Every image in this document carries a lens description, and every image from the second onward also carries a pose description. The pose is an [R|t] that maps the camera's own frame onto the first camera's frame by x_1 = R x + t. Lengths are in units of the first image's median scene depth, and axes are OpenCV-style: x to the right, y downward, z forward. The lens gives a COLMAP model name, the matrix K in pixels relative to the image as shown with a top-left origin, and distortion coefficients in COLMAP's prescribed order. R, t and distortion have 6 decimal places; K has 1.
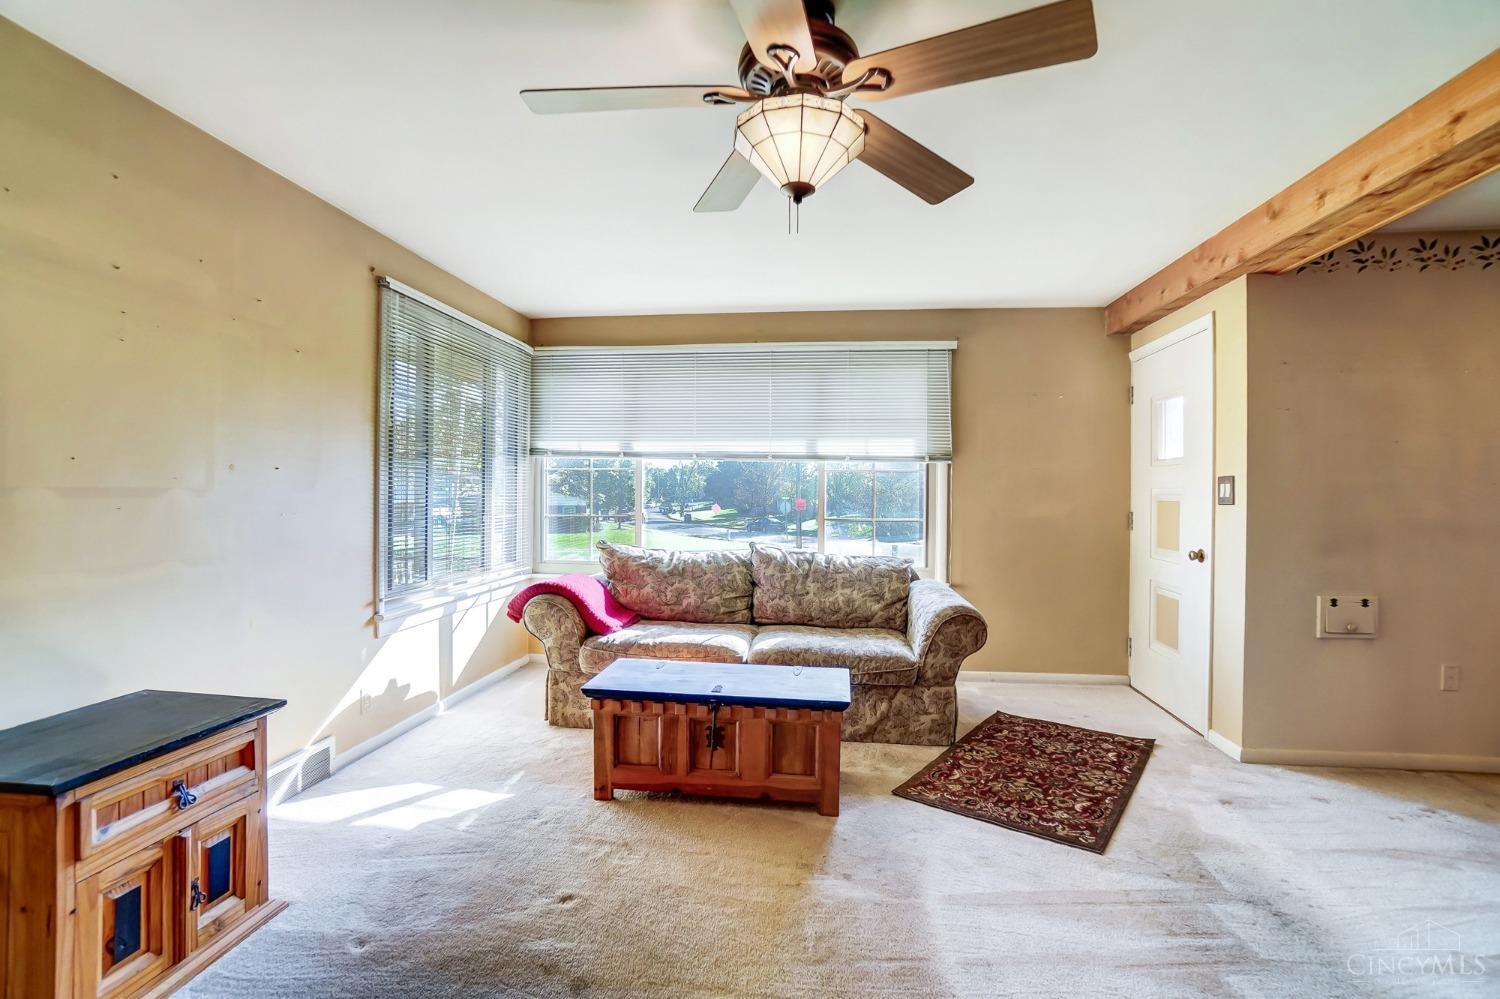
lens RADIAL K [[680.5, 0, 748.6], [0, 680.5, 486.8], [0, 0, 1]] dist [-0.052669, 0.016380]
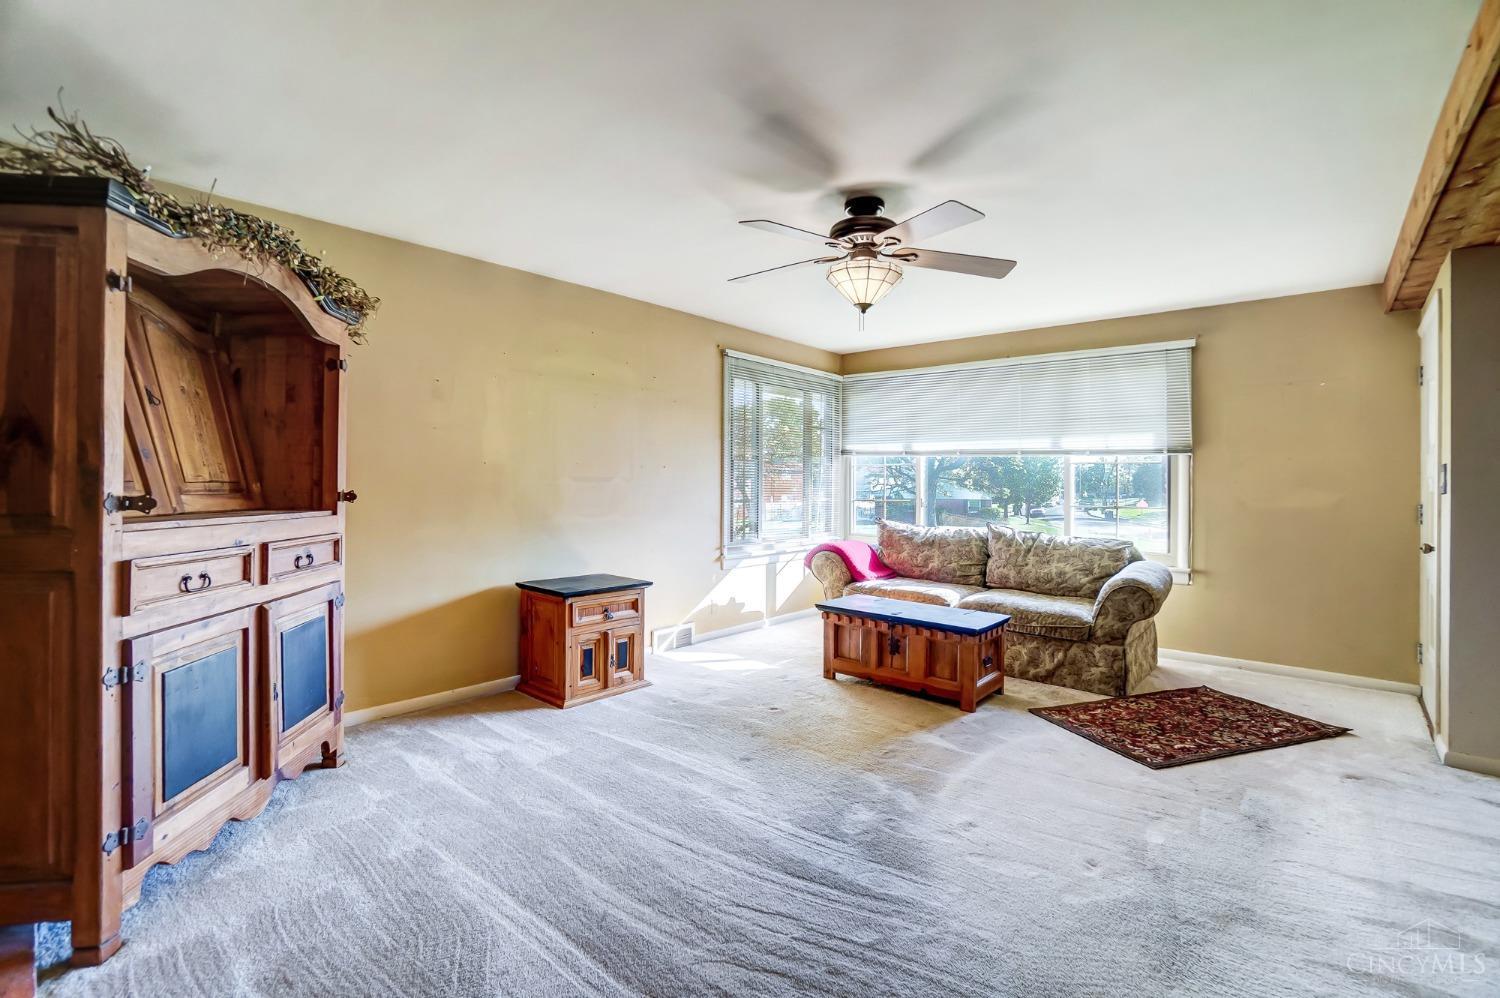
lens RADIAL K [[680.5, 0, 756.4], [0, 680.5, 471.0], [0, 0, 1]] dist [-0.052669, 0.016380]
pose [[0.829542, -0.007130, -0.558399, 0.440373], [-0.000973, 0.999899, -0.014214, 0.008502], [0.558444, 0.012335, 0.829451, -0.330722]]
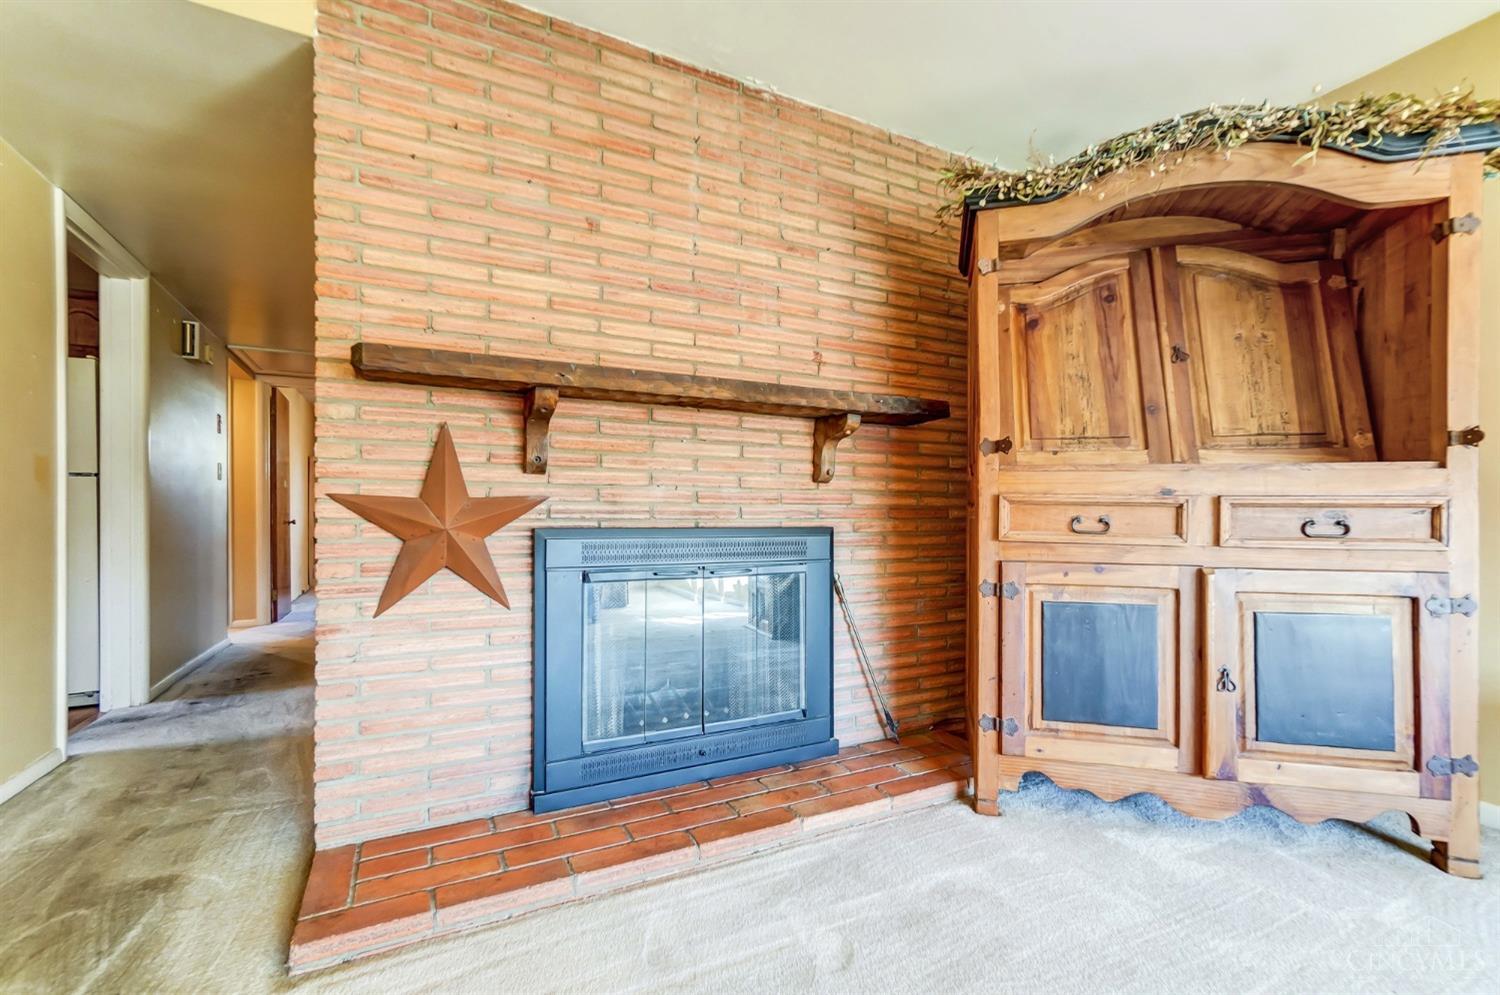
lens RADIAL K [[654.2, 0, 742.9], [0, 654.2, 513.1], [0, 0, 1]] dist [-0.007614, 0.004210]
pose [[-0.830071, -0.009247, -0.557580, 0.276769], [-0.003479, 0.999929, -0.011404, 0.100581], [0.557646, -0.007526, -0.830045, 0.215585]]
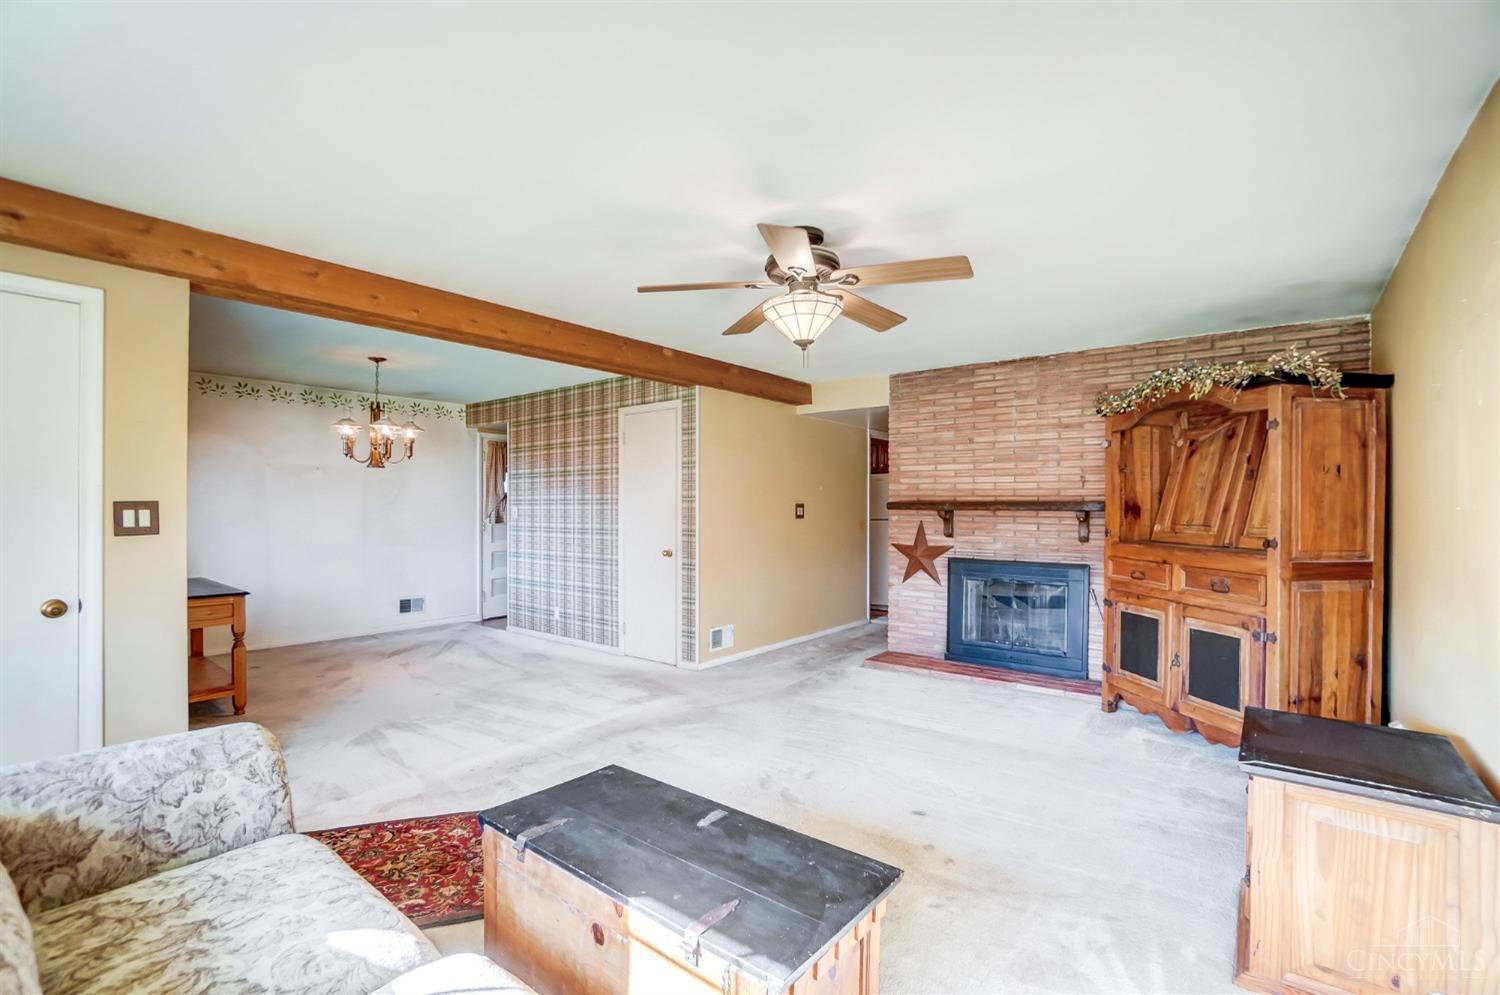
lens RADIAL K [[680.5, 0, 759.6], [0, 680.5, 503.4], [0, 0, 1]] dist [-0.052669, 0.016380]
pose [[-0.854797, -0.008682, 0.518890, -0.378578], [-0.010958, 0.999939, -0.001320, -0.021137], [-0.518847, -0.006814, -0.854840, 1.322920]]
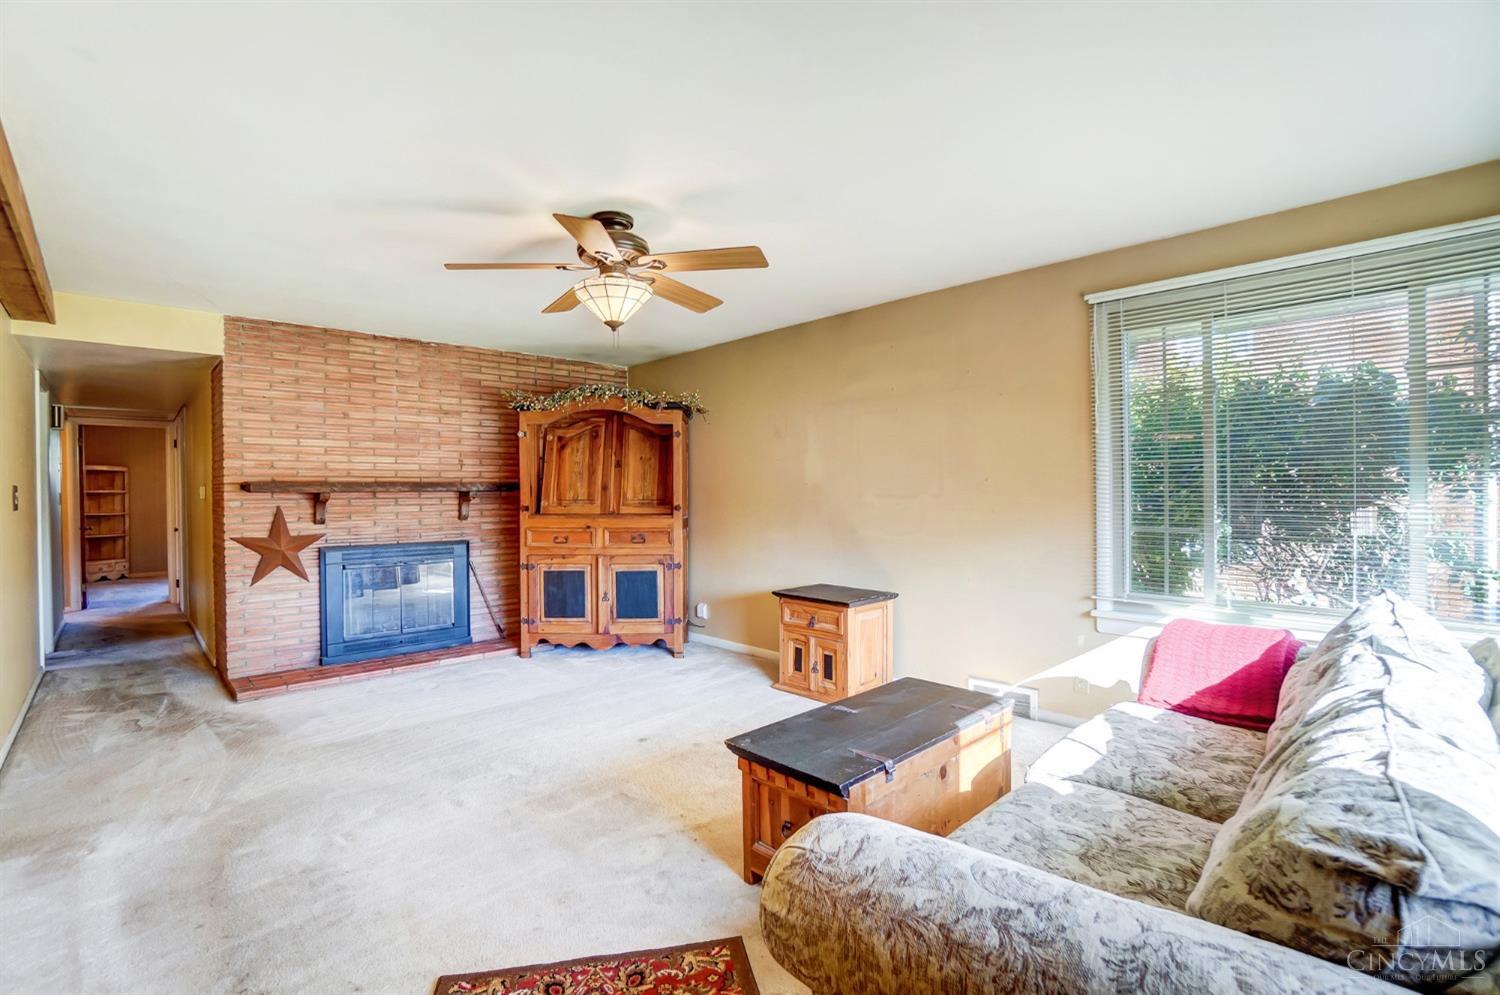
lens RADIAL K [[680.5, 0, 740.1], [0, 680.5, 494.0], [0, 0, 1]] dist [-0.052669, 0.016380]
pose [[-0.637335, 0.000767, -0.770587, 0.639894], [0.007324, 0.999960, -0.005062, 0.005626], [0.770552, -0.008870, -0.637315, 1.248415]]
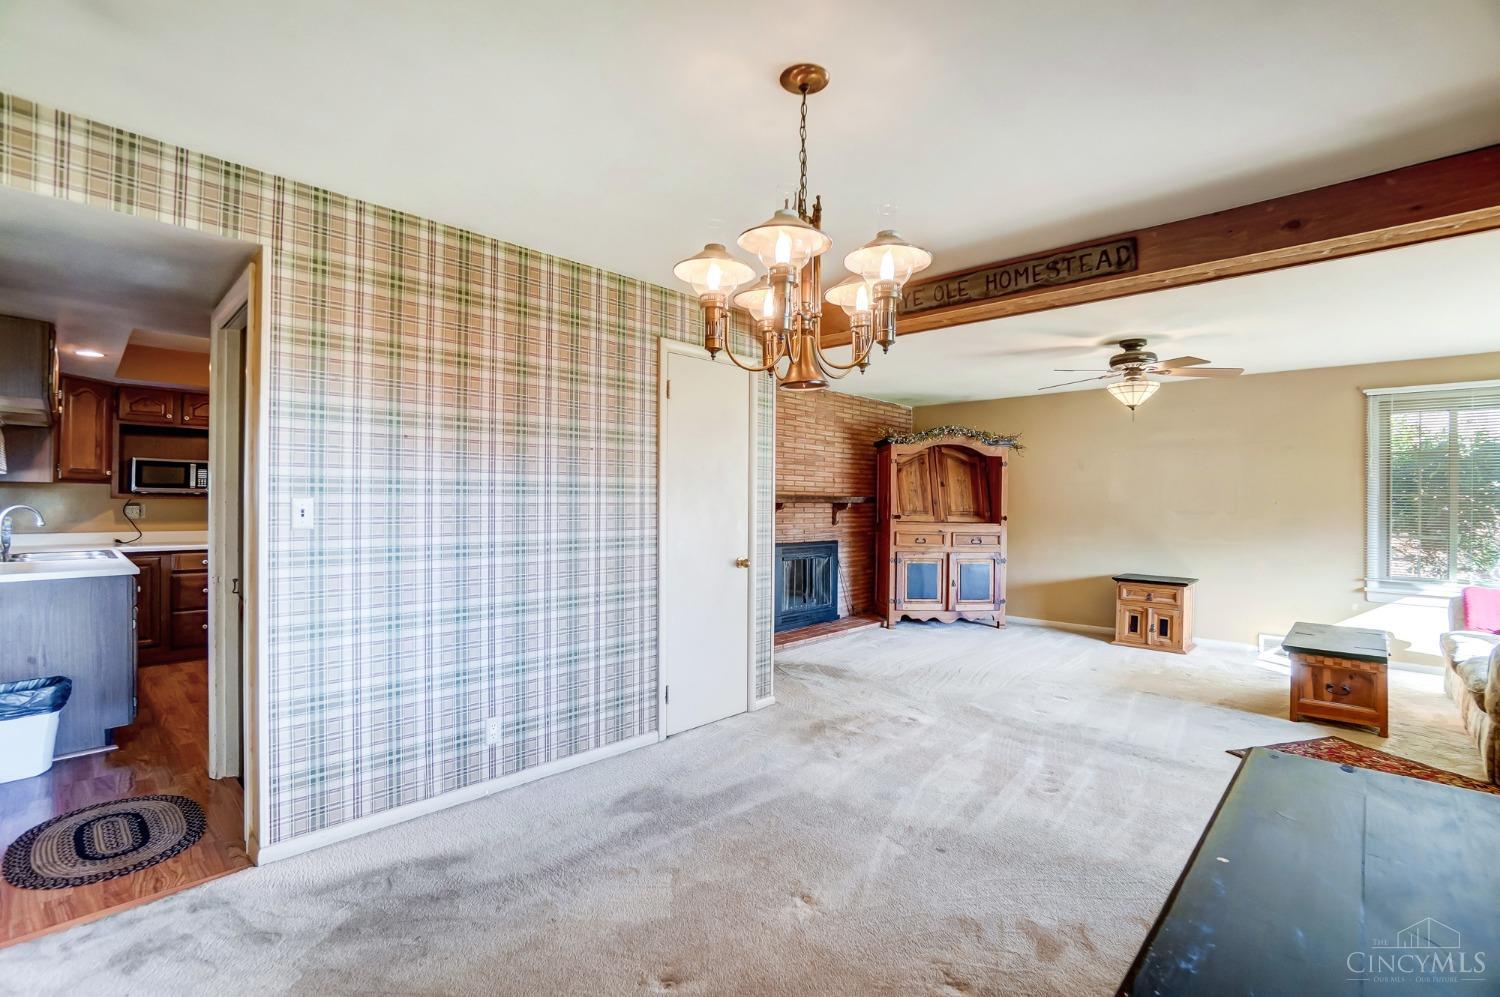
lens RADIAL K [[680.5, 0, 744.3], [0, 680.5, 497.7], [0, 0, 1]] dist [-0.052669, 0.016380]
pose [[-0.594897, -0.016475, -0.803633, 1.740439], [-0.010359, 0.999864, -0.012830, 0.000316], [0.803735, 0.000692, -0.594987, 0.723536]]
